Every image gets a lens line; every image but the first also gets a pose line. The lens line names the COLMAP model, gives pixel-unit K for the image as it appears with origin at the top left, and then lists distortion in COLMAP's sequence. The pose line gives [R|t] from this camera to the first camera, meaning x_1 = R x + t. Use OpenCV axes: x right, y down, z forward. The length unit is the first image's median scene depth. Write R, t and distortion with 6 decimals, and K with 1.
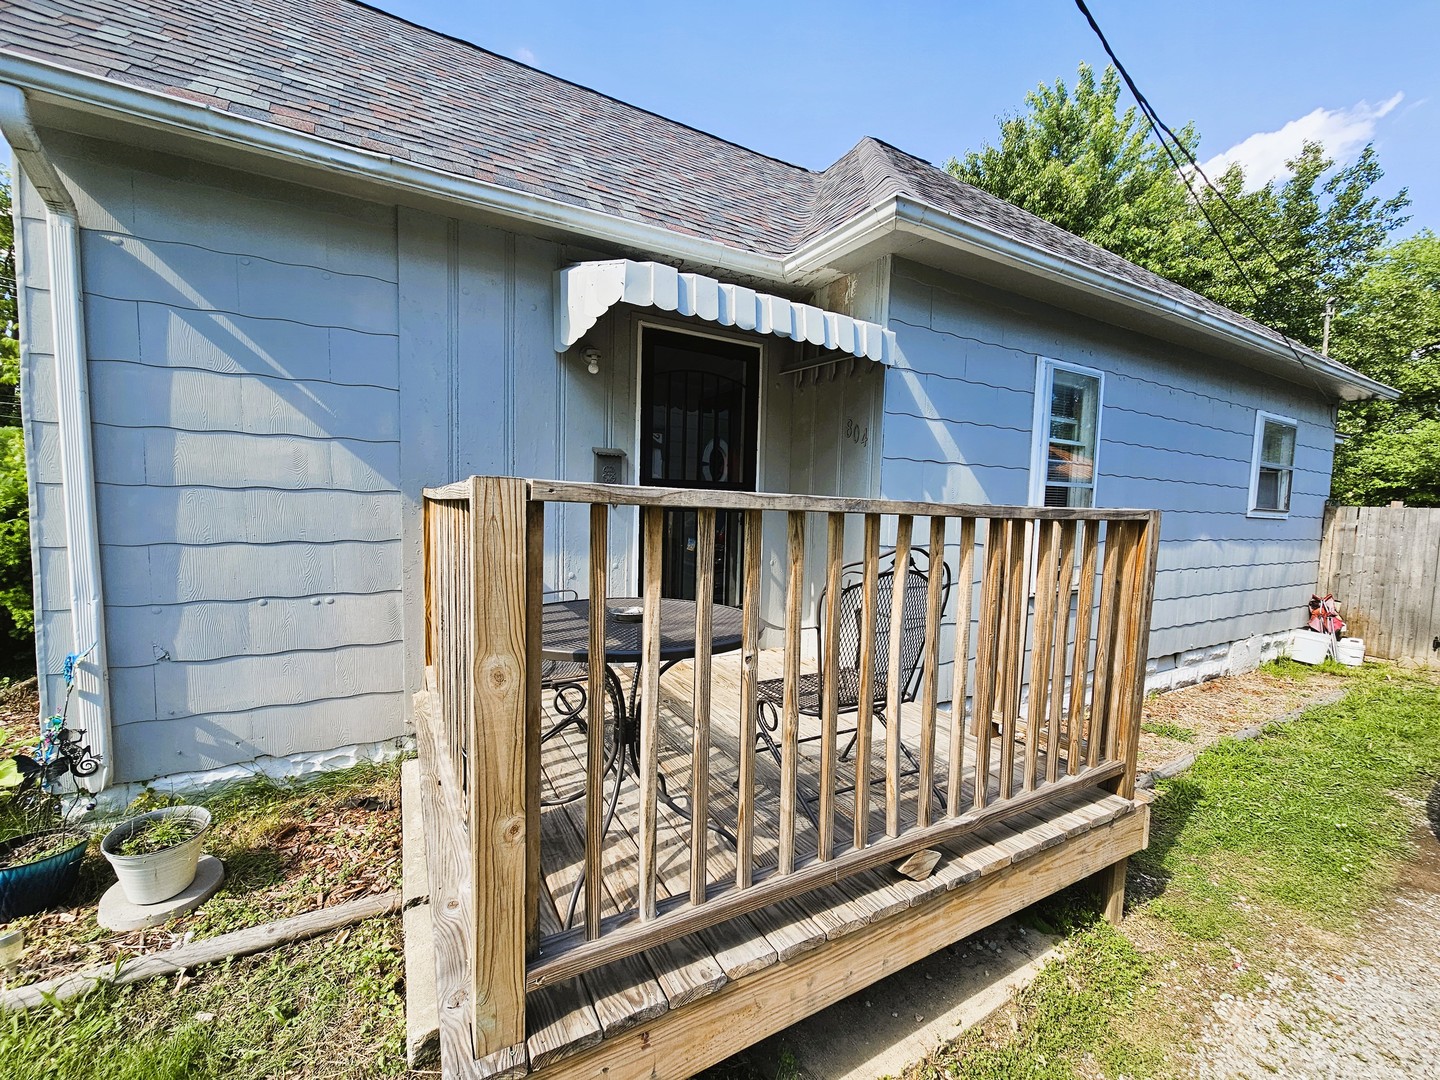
lens RADIAL K [[584.3, 0, 725.7], [0, 584.3, 544.7], [0, 0, 1]] dist [0.002976, -0.000138]
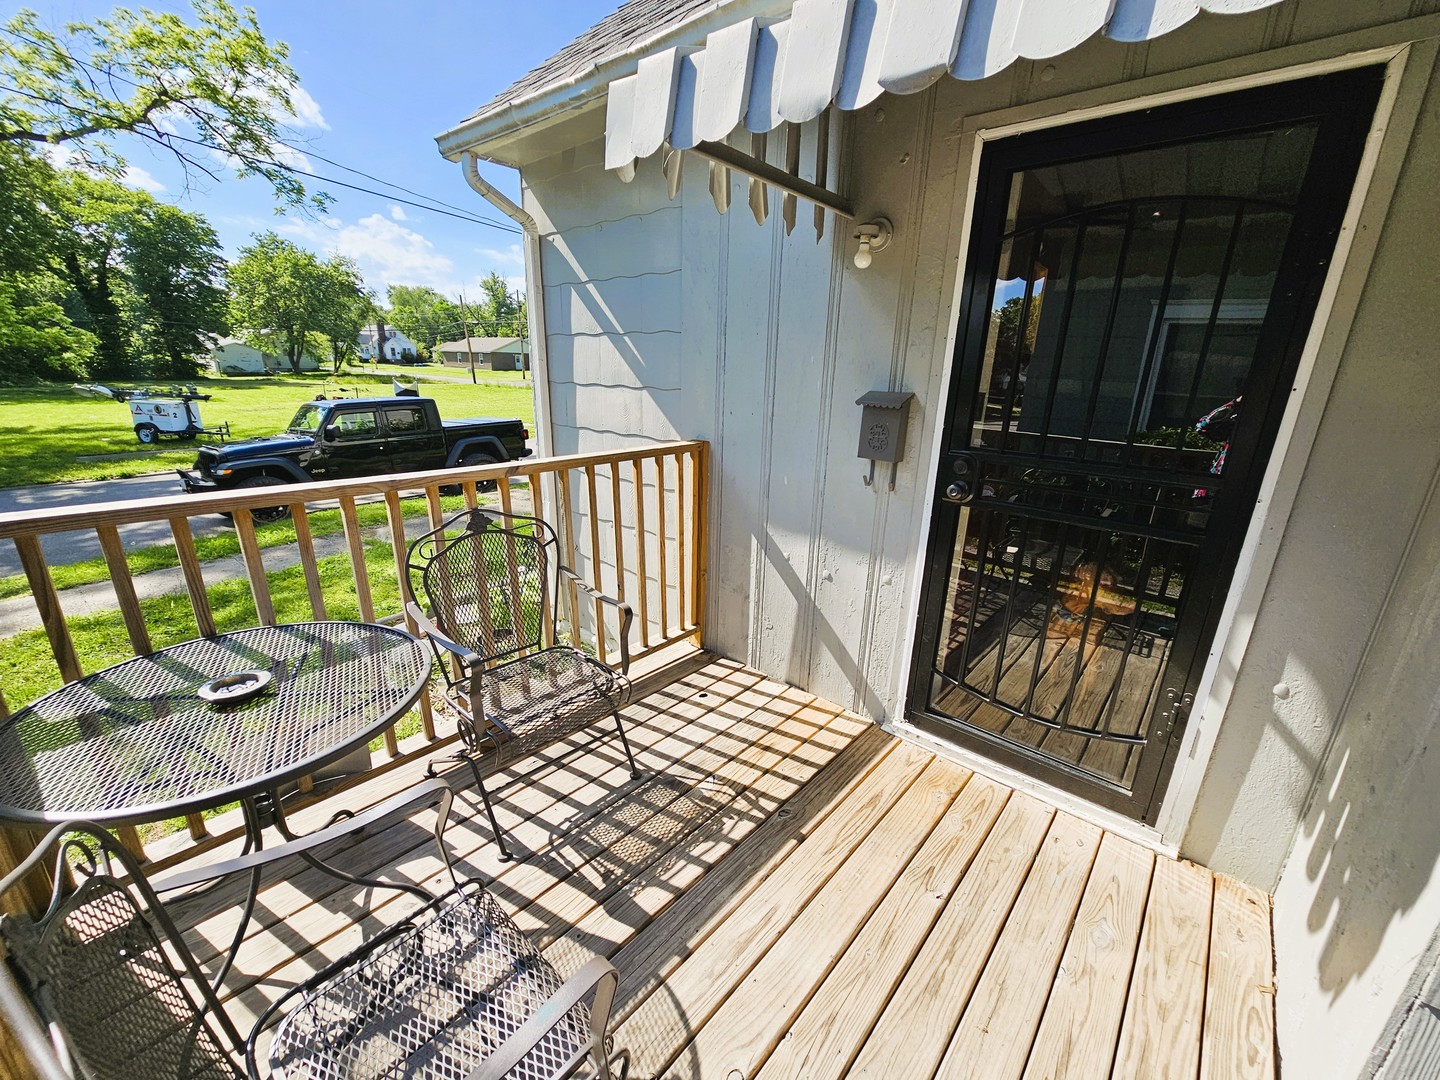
lens RADIAL K [[583.9, 0, 726.4], [0, 583.9, 545.2], [0, 0, 1]] dist [0.000712, 0.000945]
pose [[0.337223, 0.263167, -0.903894, 0.456979], [-0.087249, 0.964738, 0.248331, -0.204945], [0.937373, -0.004879, 0.348293, 0.865949]]
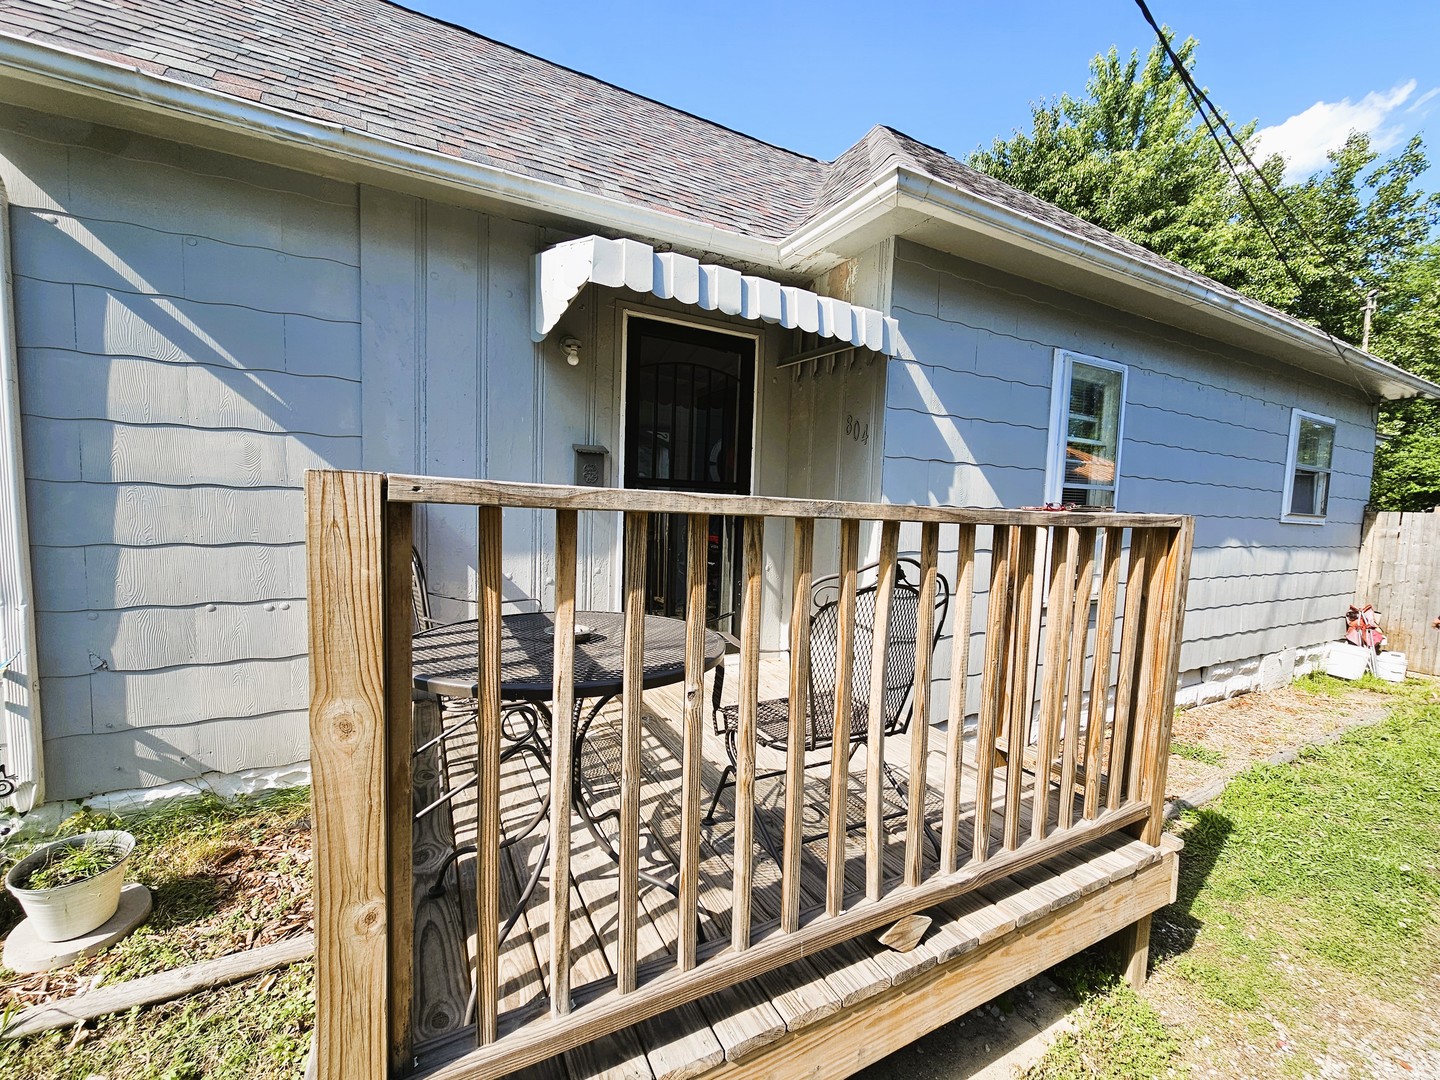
lens RADIAL K [[583.9, 0, 726.4], [0, 583.9, 545.2], [0, 0, 1]] dist [0.000712, 0.000945]
pose [[0.999676, 0.007739, -0.024237, 0.057606], [-0.007754, 0.999970, -0.000508, -0.008369], [0.024232, 0.000696, 0.999706, 0.095463]]
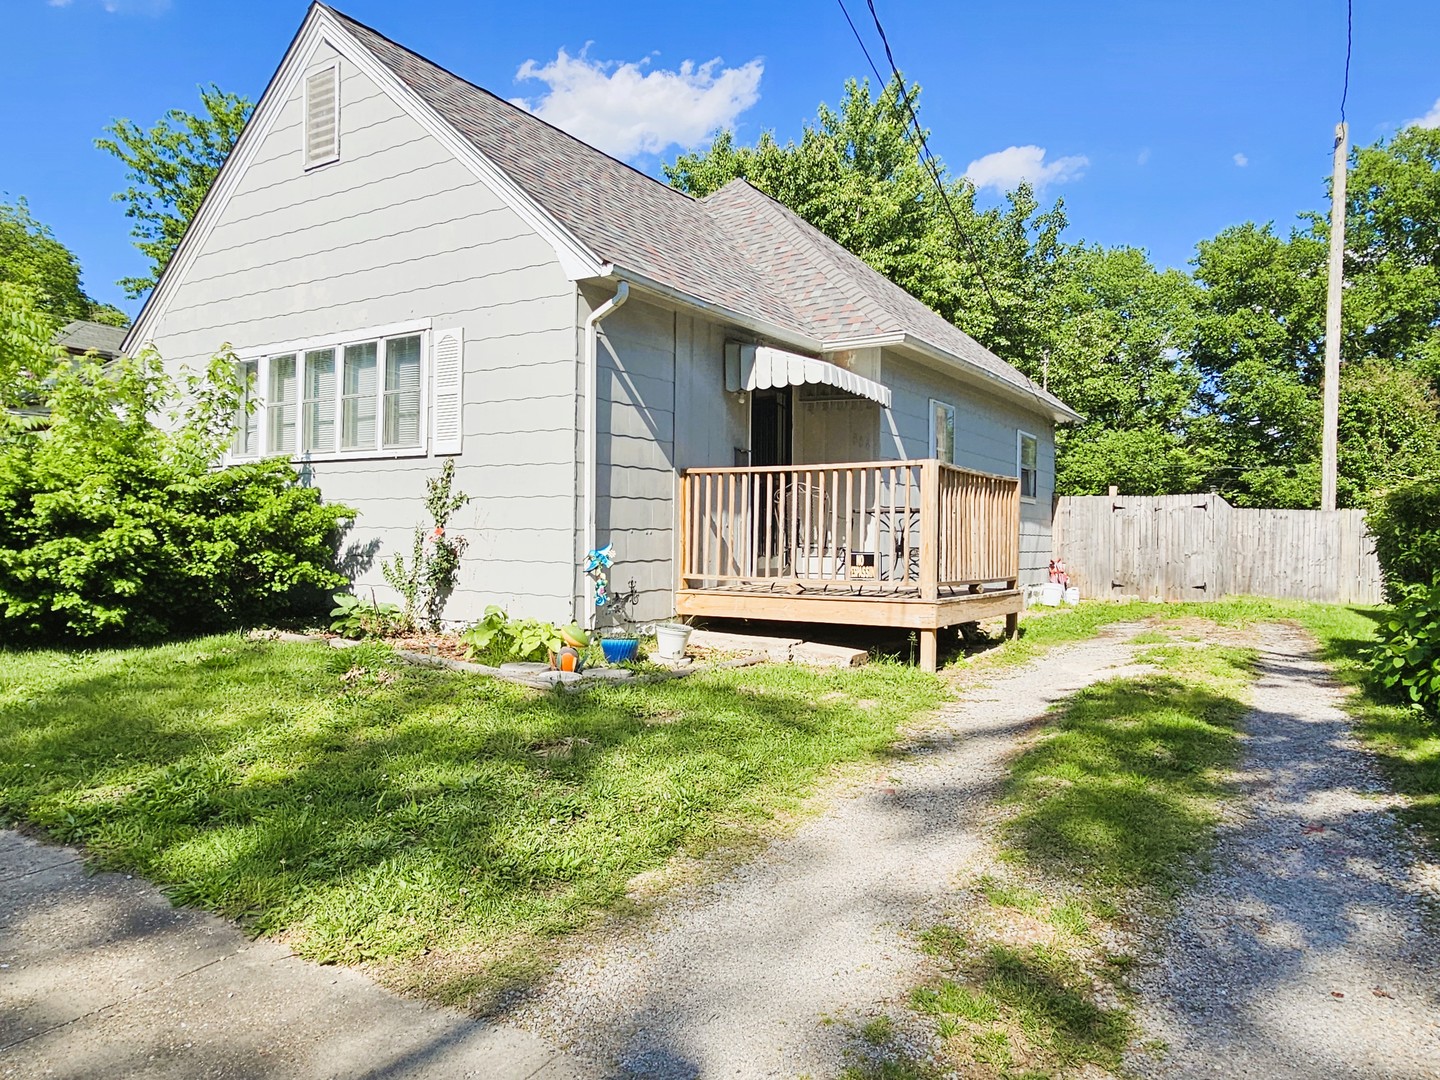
lens RADIAL K [[973.9, 0, 719.4], [0, 973.9, 543.8], [0, 0, 1]] dist [0.005055, 0.002524]
pose [[0.885743, -0.023155, 0.463598, -2.099735], [0.049627, 0.997754, -0.044983, 0.307678], [-0.461515, 0.062850, 0.884903, -1.883640]]
